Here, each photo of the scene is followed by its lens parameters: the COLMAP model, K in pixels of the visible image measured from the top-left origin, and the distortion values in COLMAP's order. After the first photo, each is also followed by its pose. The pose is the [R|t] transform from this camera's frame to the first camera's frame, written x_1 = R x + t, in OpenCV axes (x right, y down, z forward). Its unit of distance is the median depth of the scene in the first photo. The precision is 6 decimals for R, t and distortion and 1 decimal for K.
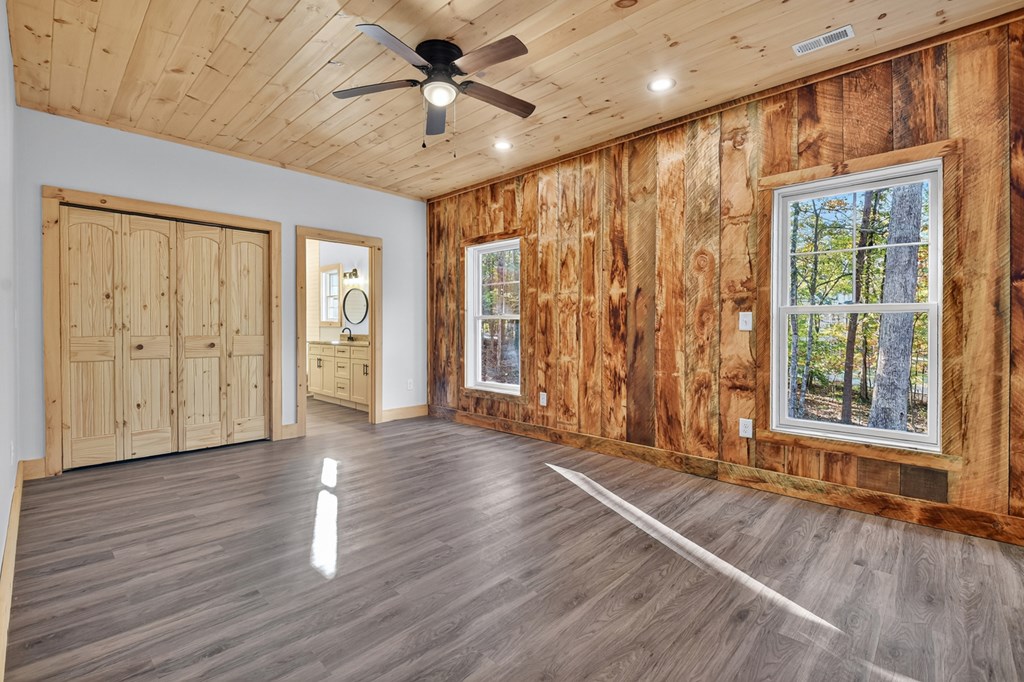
lens RADIAL K [[455.5, 0, 512.0], [0, 455.5, 341.0], [0, 0, 1]] dist [0.003554, -0.017979]
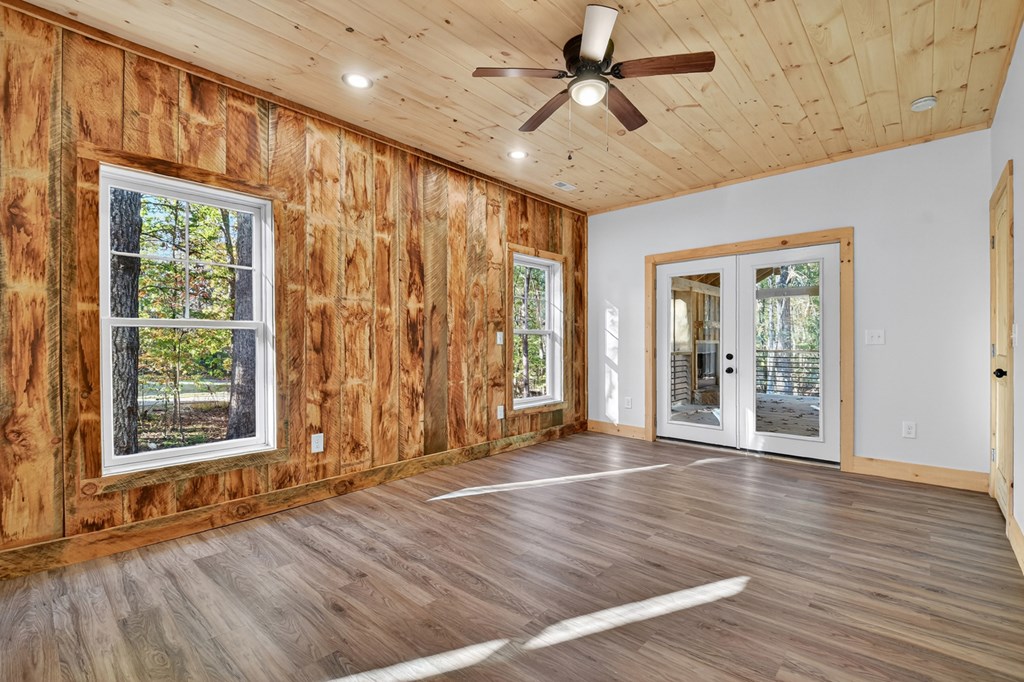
lens RADIAL K [[453.6, 0, 511.6], [0, 453.6, 356.7], [0, 0, 1]] dist [0.001722, -0.018324]
pose [[-0.036197, -0.032009, 0.998832, -0.741717], [0.028939, 0.999034, 0.033065, -0.025553], [-0.998926, 0.030102, -0.035236, 0.821025]]
